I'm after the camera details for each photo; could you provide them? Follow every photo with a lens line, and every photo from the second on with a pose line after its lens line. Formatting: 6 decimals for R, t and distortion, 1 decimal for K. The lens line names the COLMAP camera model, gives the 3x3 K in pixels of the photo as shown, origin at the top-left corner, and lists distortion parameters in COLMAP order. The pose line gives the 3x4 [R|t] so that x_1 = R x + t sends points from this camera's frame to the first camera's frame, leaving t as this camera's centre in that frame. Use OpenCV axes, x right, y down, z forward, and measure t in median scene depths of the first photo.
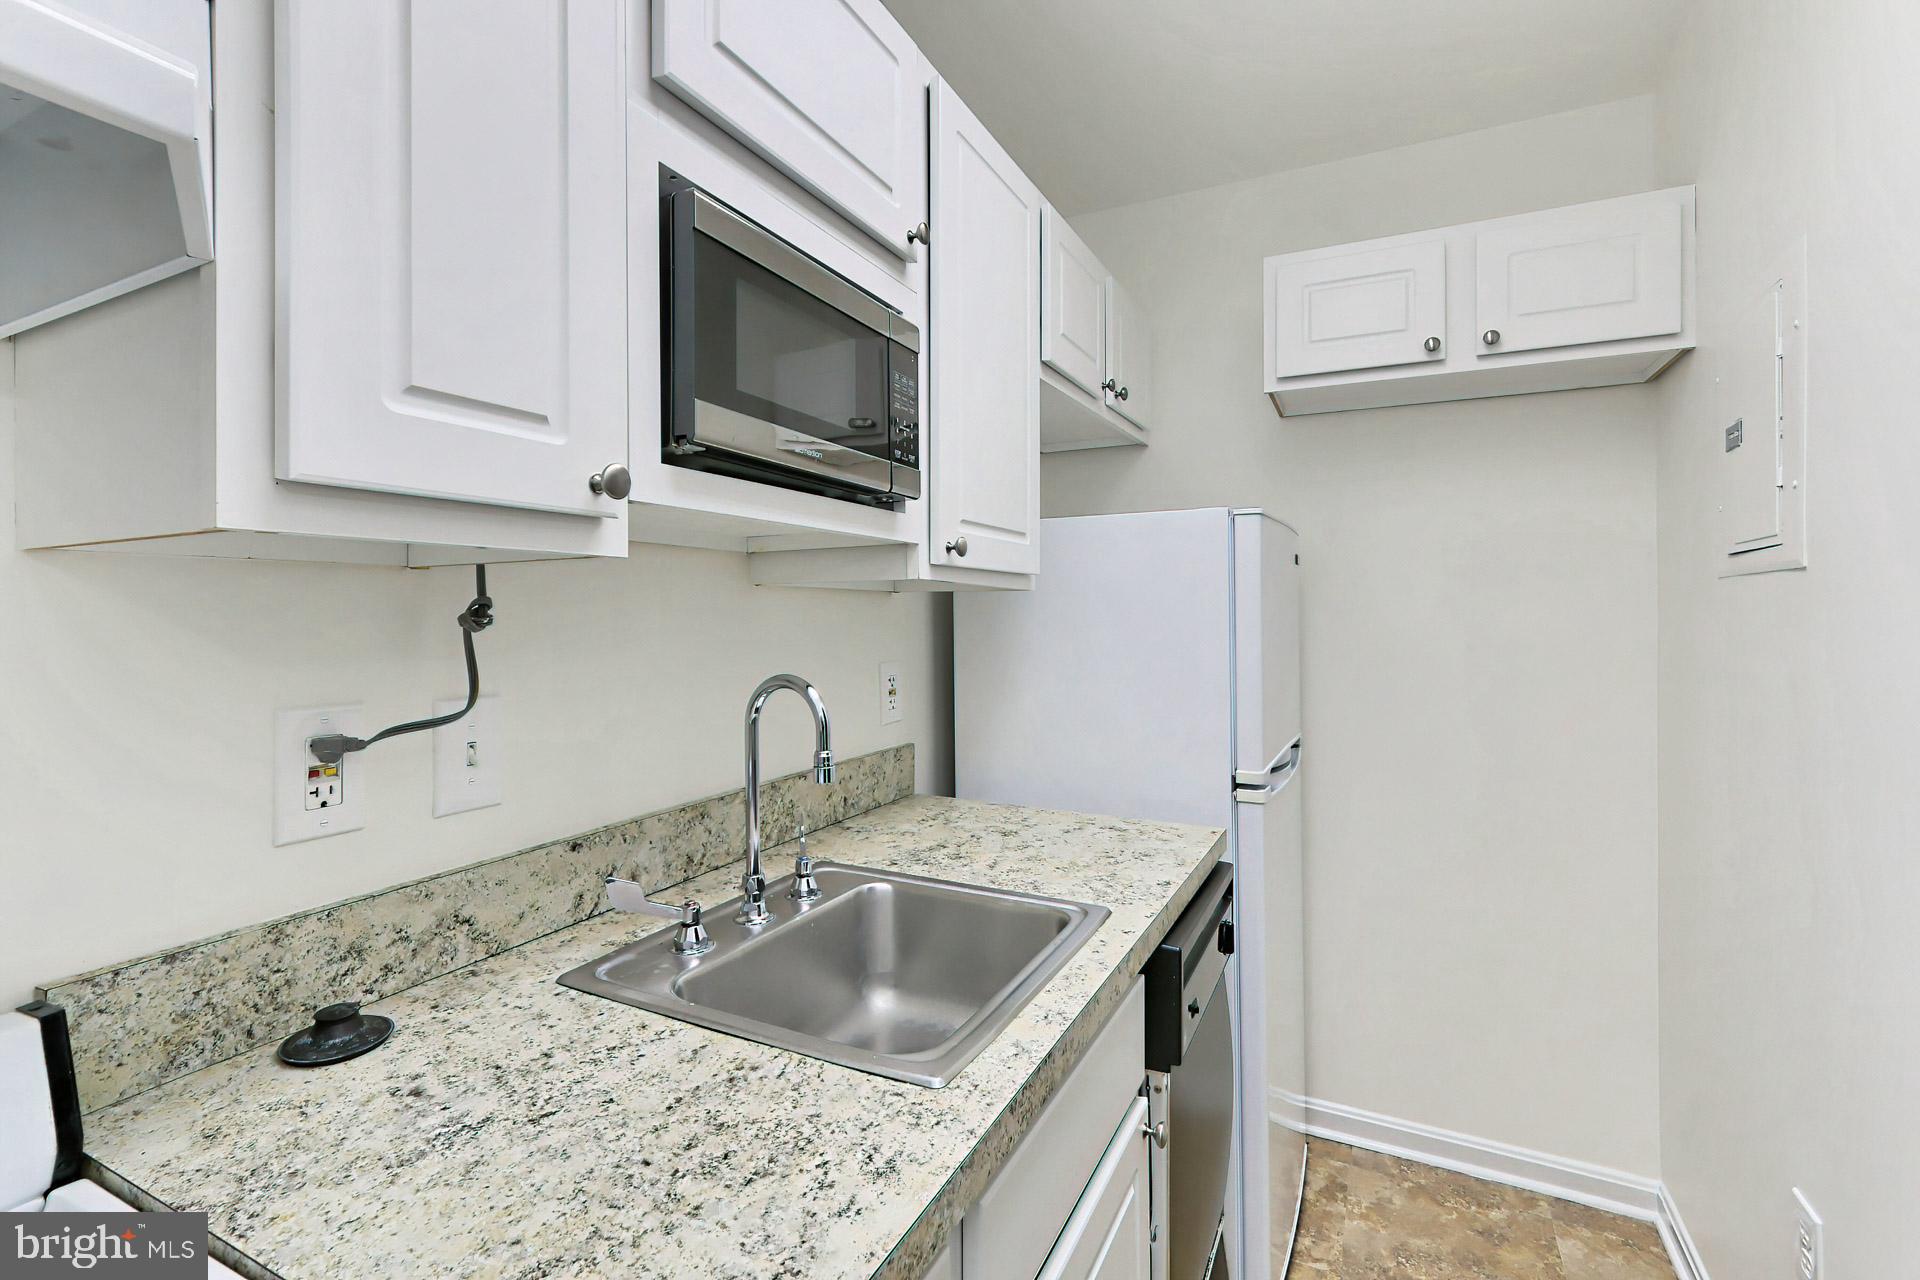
lens RADIAL K [[883.3, 0, 923.9], [0, 883.3, 602.1], [0, 0, 1]] dist [0.002771, 0.000481]
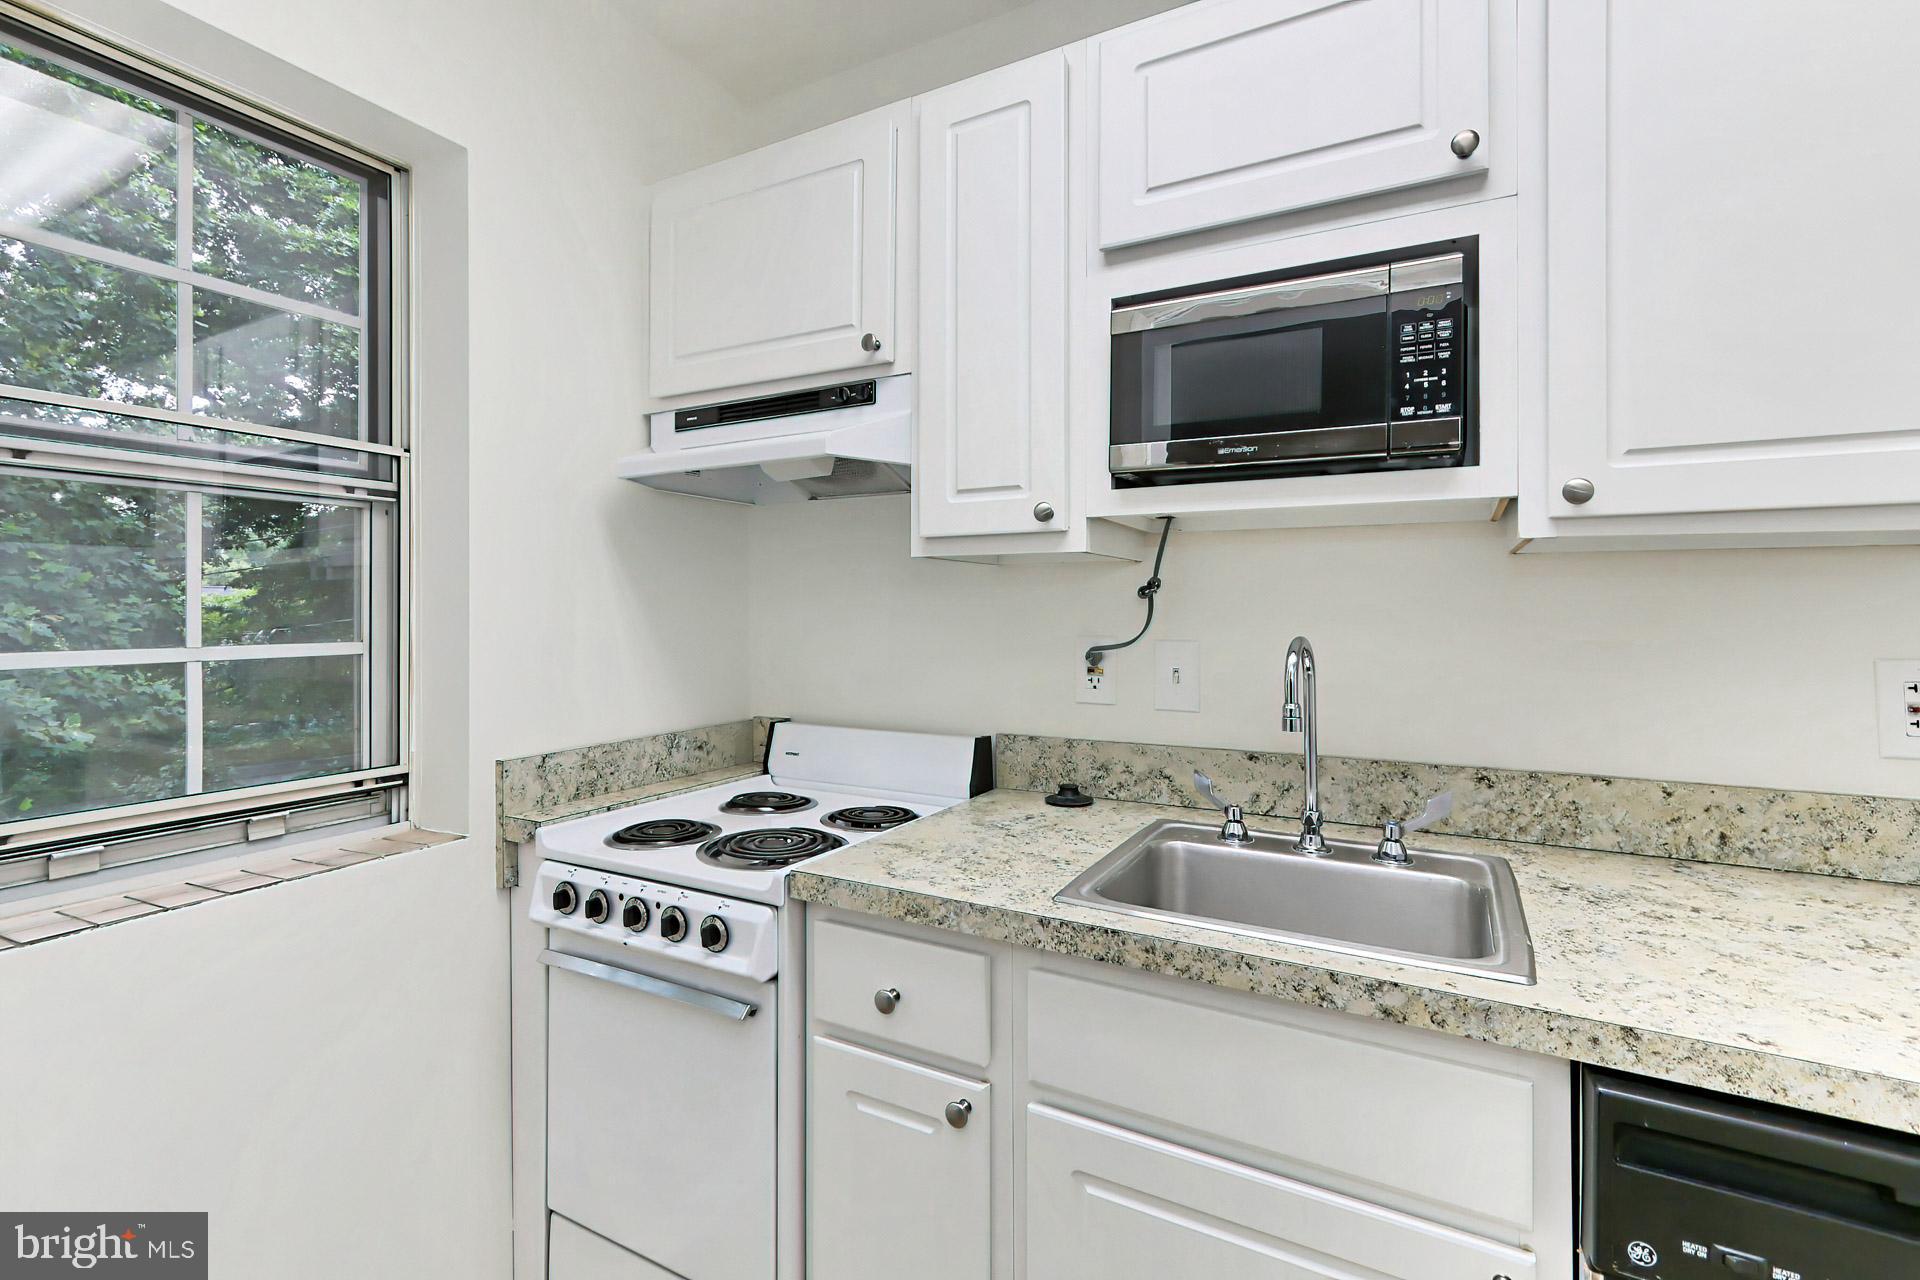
lens RADIAL K [[878.1, 0, 941.2], [0, 878.1, 600.9], [0, 0, 1]] dist [0.001567, 0.000642]
pose [[-0.026881, -0.003583, -0.999632, 1.081031], [0.013786, 0.999897, -0.003954, 0.036774], [0.999544, -0.013887, -0.026828, 0.618923]]
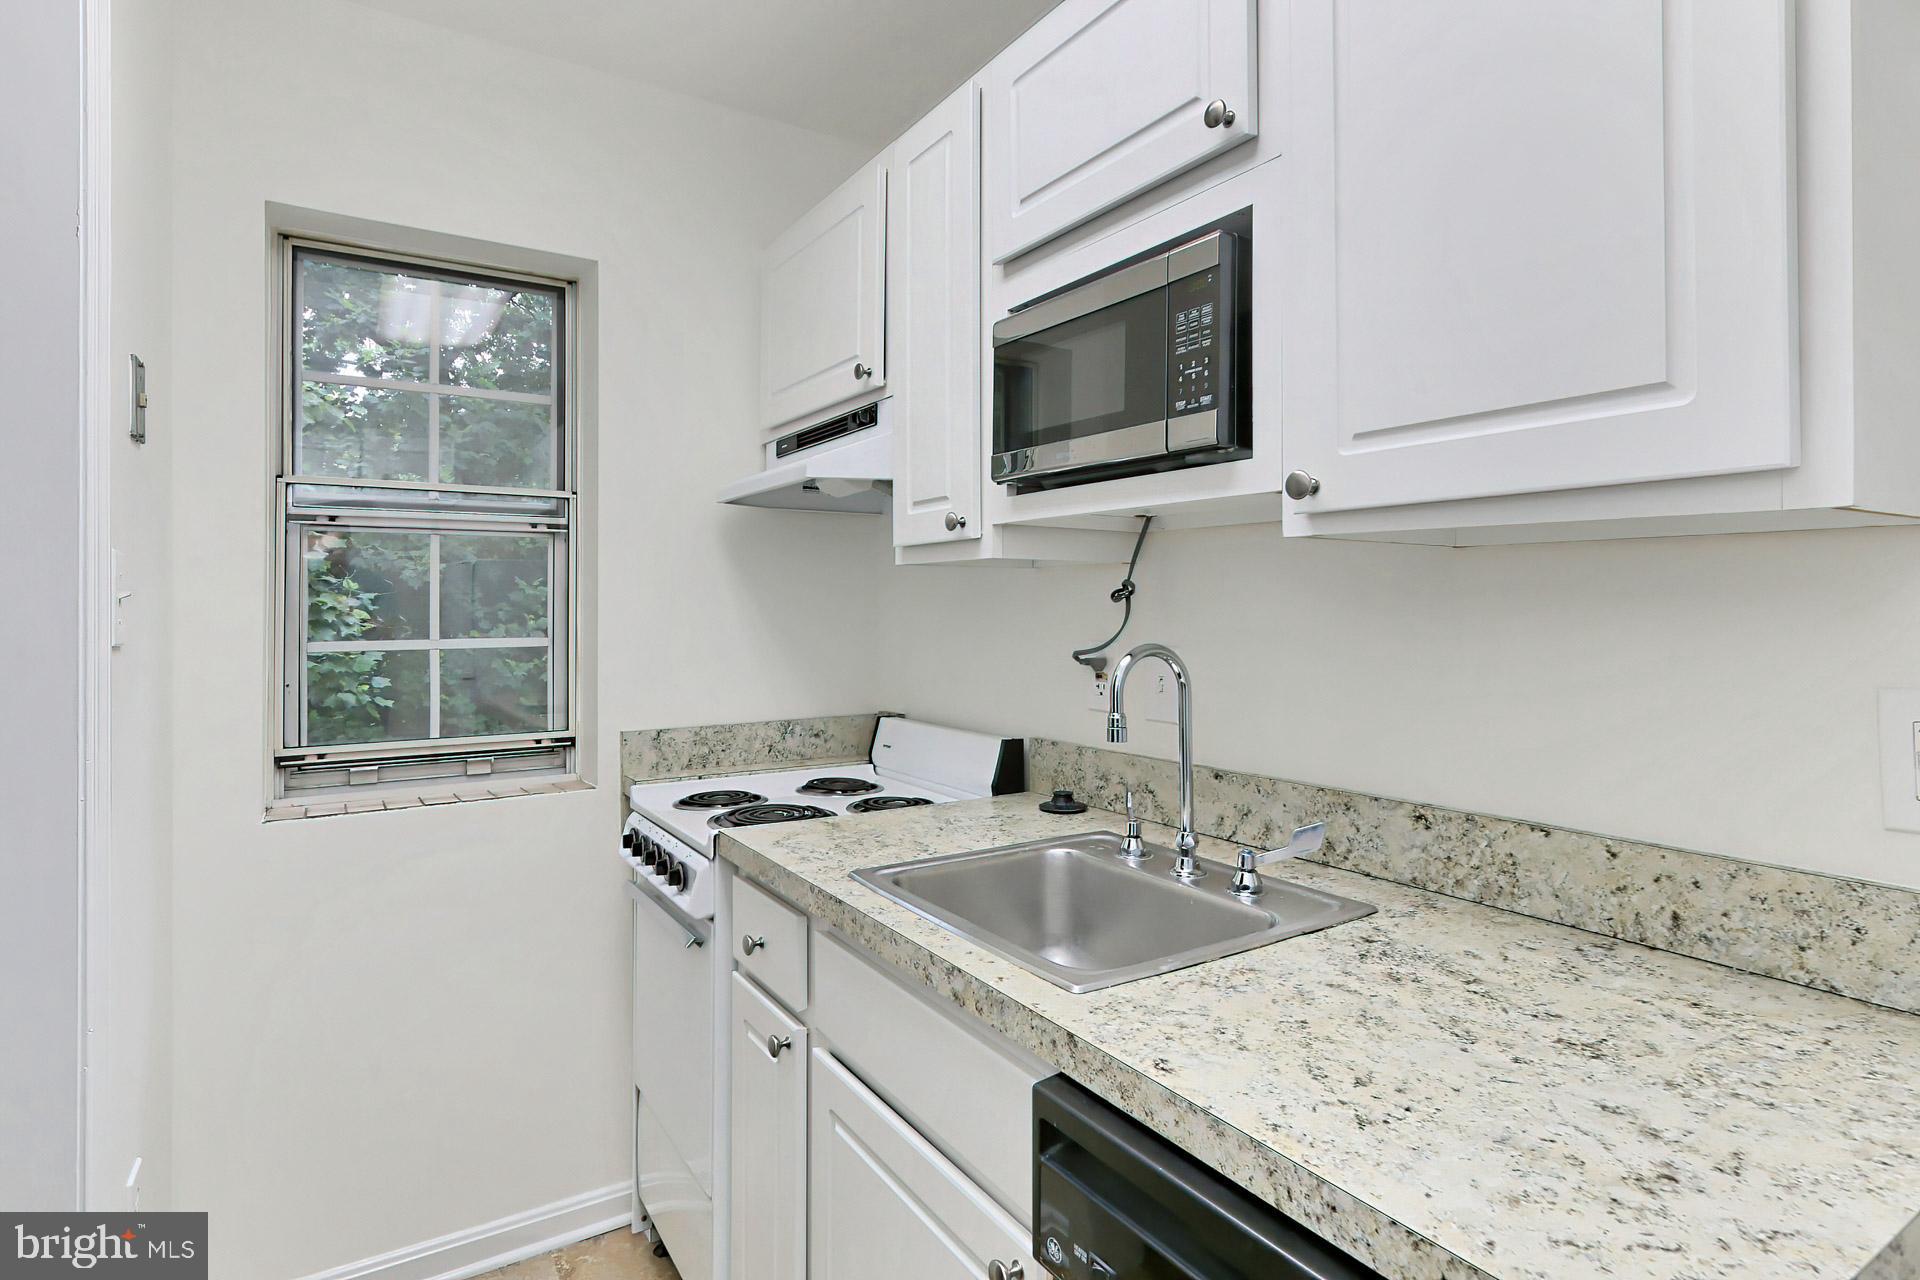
lens RADIAL K [[978.5, 0, 937.6], [0, 978.5, 589.1], [0, 0, 1]] dist [-0.007351, 0.001723]
pose [[-0.501779, -0.007945, -0.864960, 1.104391], [0.018052, 0.999644, -0.019655, 0.036451], [0.864808, -0.025476, -0.501457, 1.501608]]
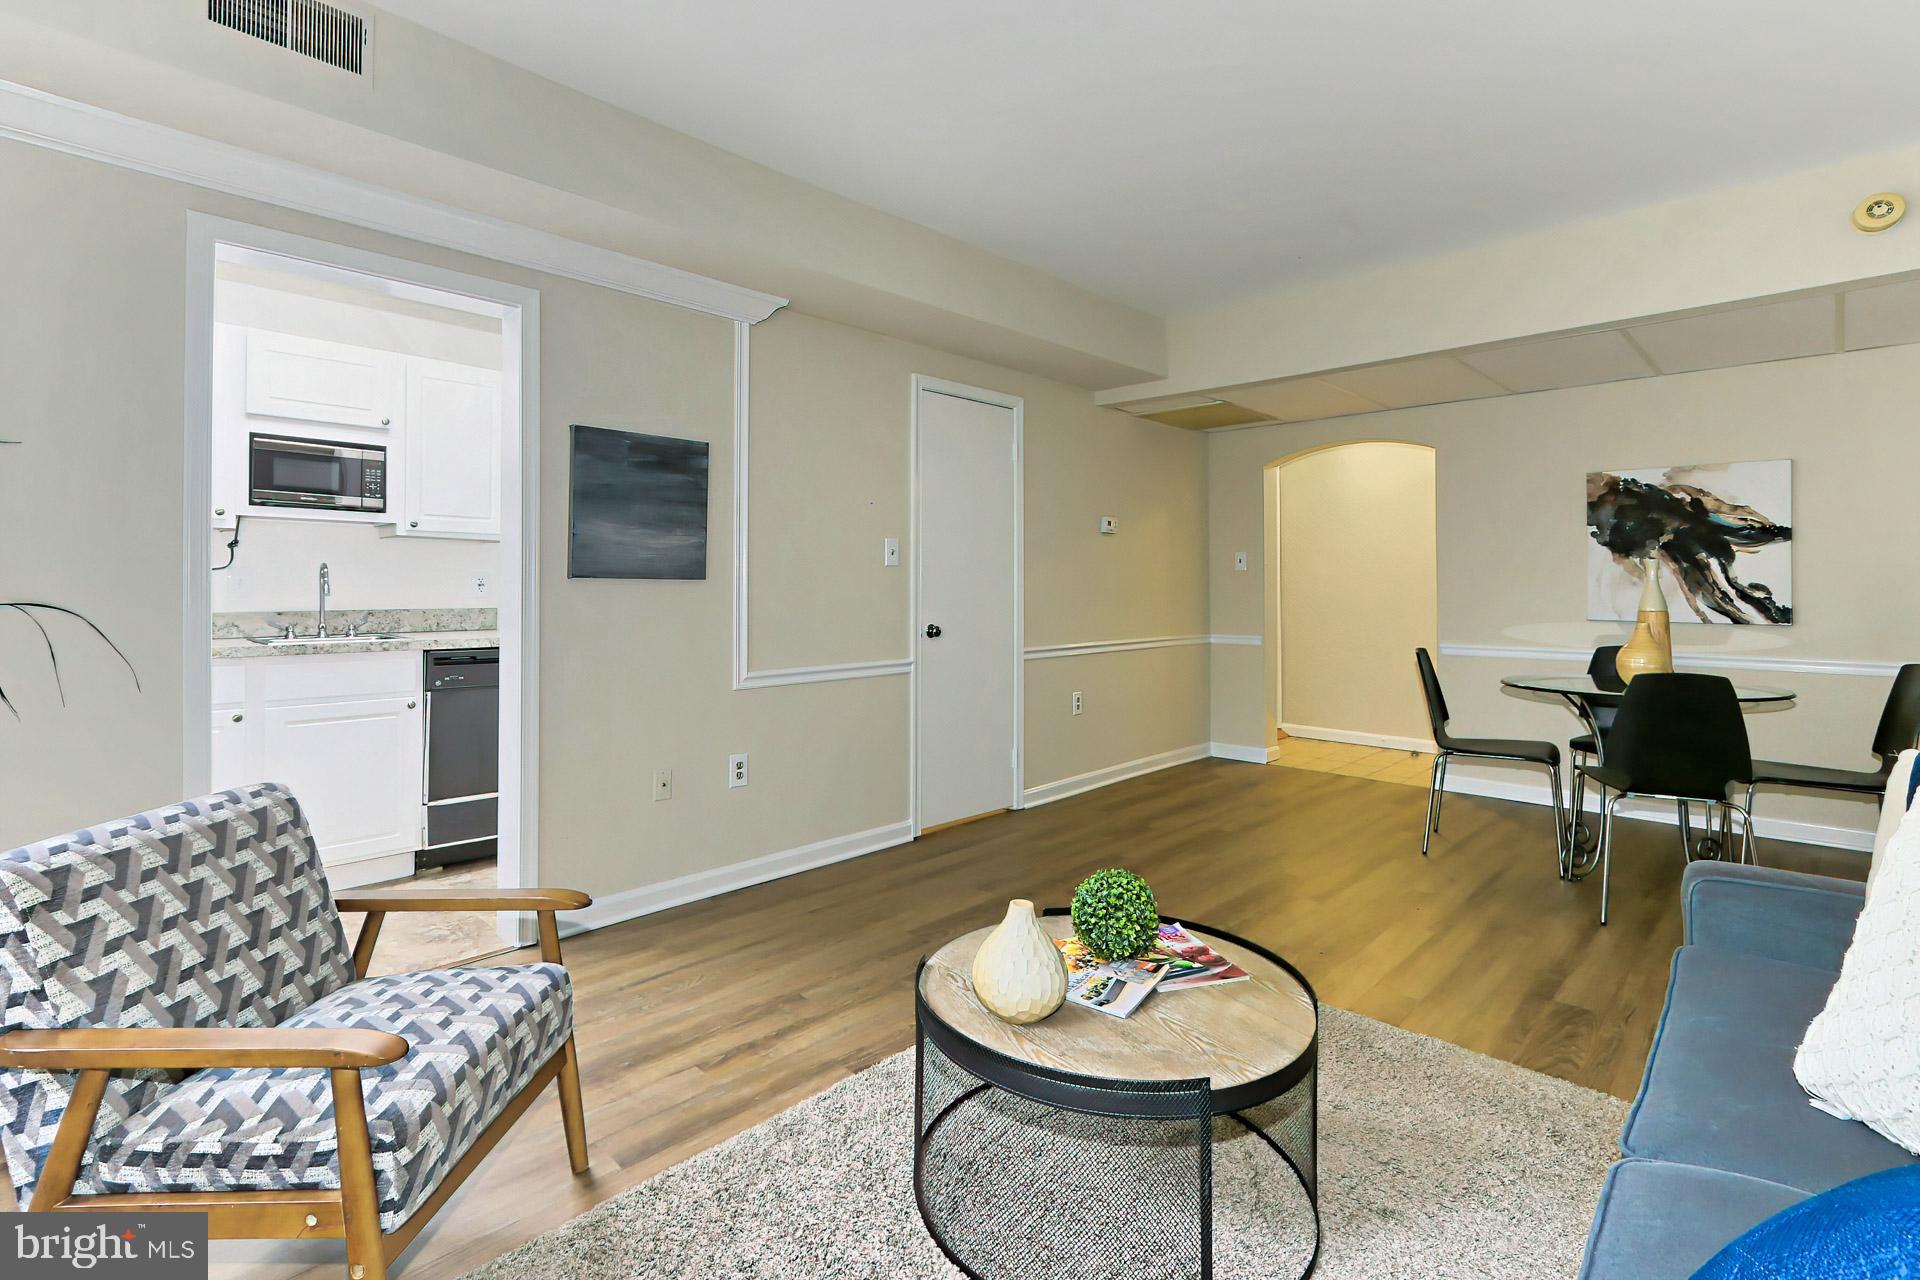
lens RADIAL K [[892.7, 0, 932.4], [0, 892.7, 575.5], [0, 0, 1]] dist [0.002538, 0.000822]
pose [[0.957080, -0.001004, -0.289824, 3.331557], [0.000391, 0.999998, -0.002172, 0.150550], [0.289825, 0.001965, 0.957078, -1.734681]]
